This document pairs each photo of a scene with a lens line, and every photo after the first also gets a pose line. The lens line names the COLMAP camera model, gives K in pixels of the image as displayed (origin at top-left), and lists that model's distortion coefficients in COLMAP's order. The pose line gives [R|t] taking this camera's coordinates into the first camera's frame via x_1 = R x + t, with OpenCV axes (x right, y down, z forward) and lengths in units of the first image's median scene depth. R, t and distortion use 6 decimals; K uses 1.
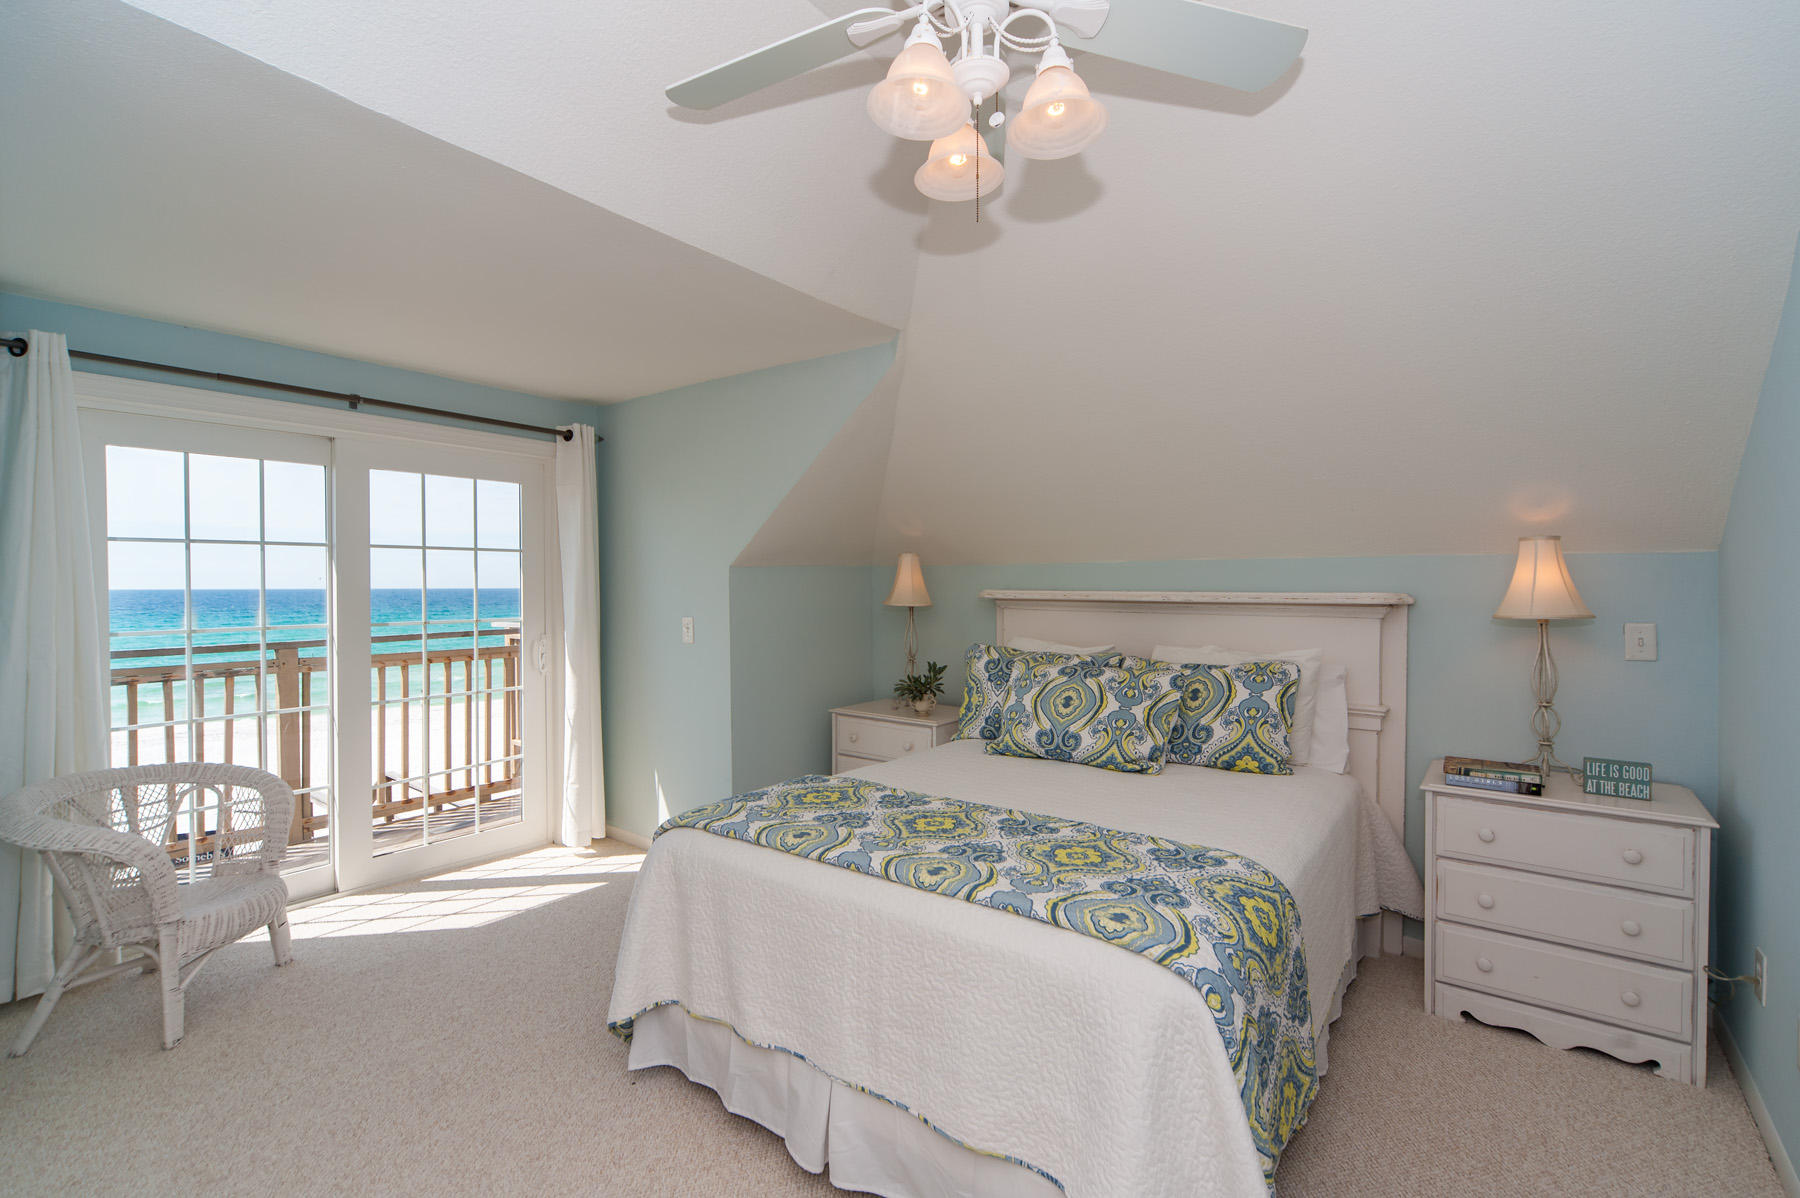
lens RADIAL K [[825.9, 0, 900.7], [0, 825.9, 595.0], [0, 0, 1]] dist [-0.002945, -0.000288]
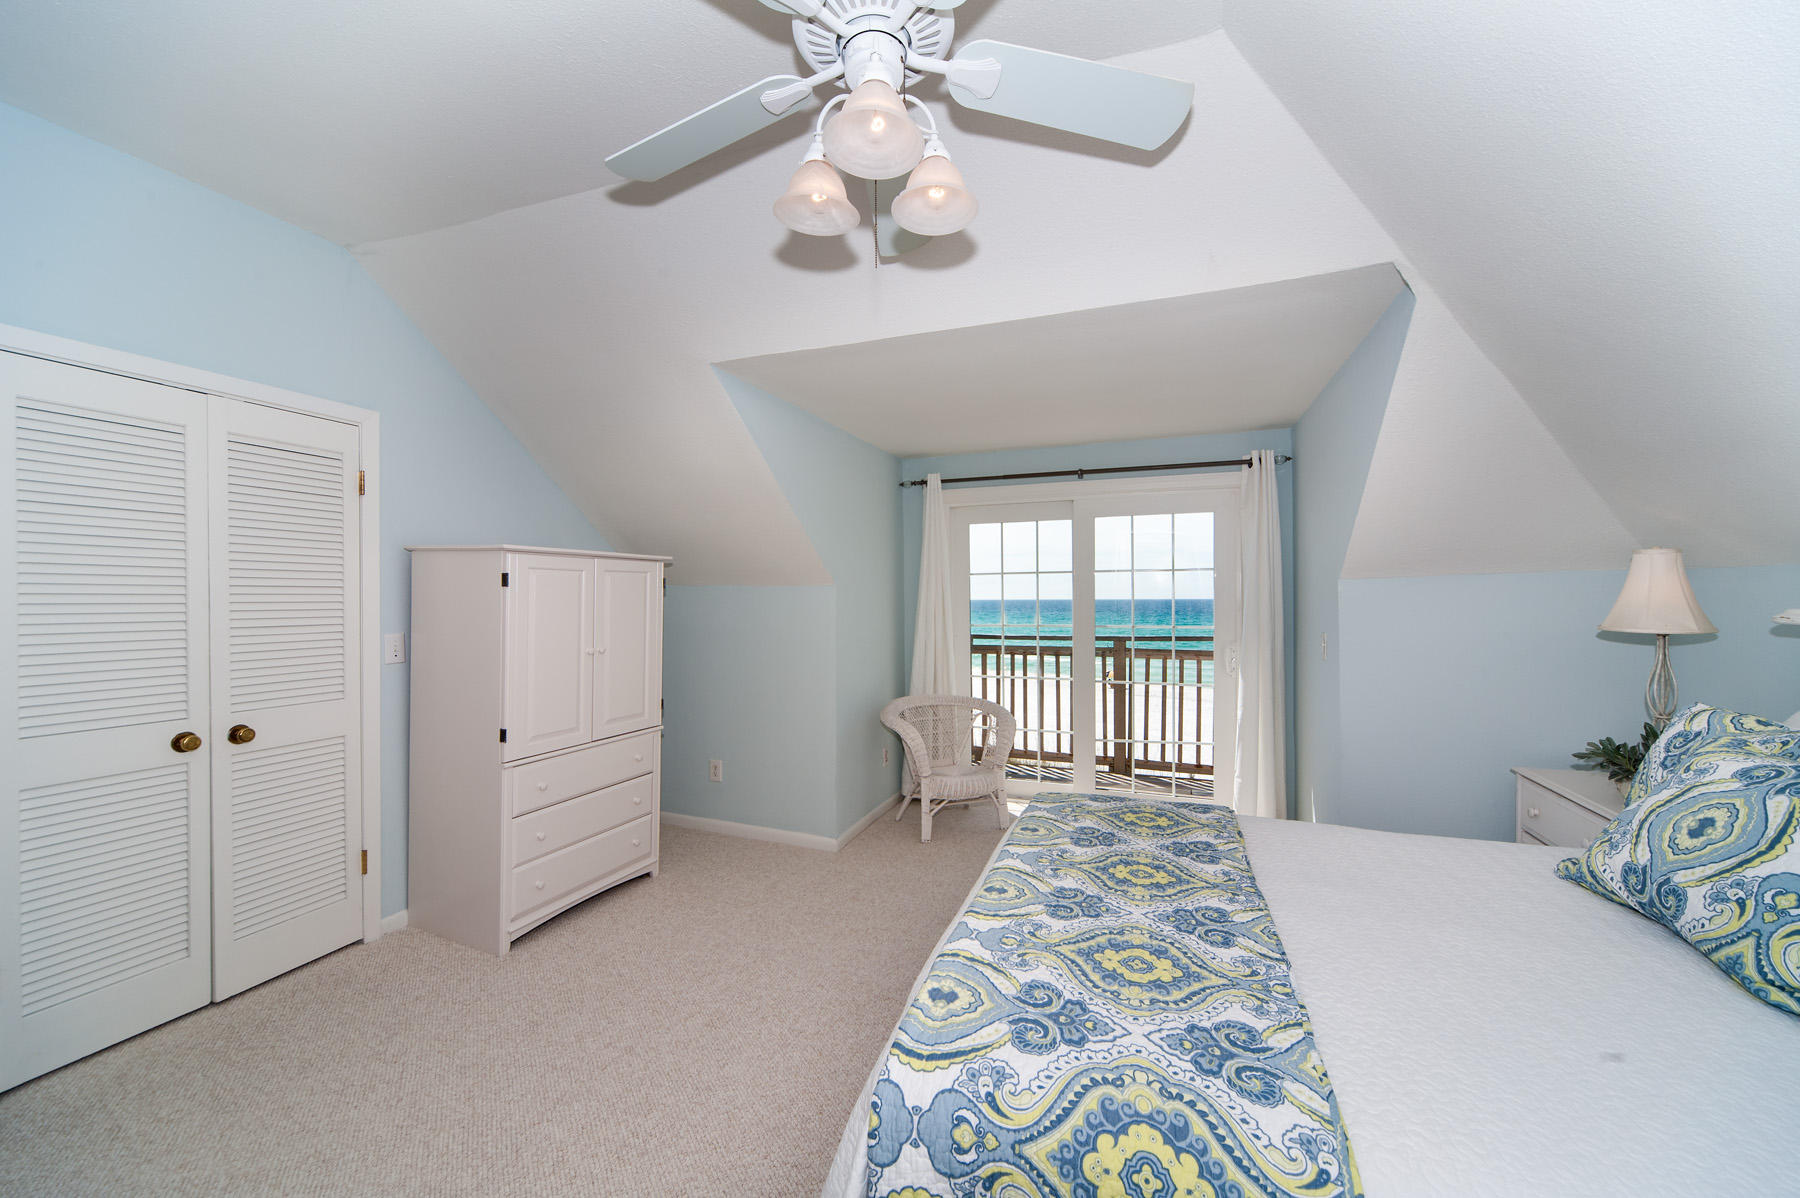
lens RADIAL K [[700.4, 0, 899.6], [0, 700.4, 599.0], [0, 0, 1]] dist [-0.002898, -0.000403]
pose [[0.255291, 0.003418, -0.966858, 0.525519], [-0.007207, 0.999973, 0.001632, -0.012311], [0.966837, 0.006551, 0.255309, 0.421907]]
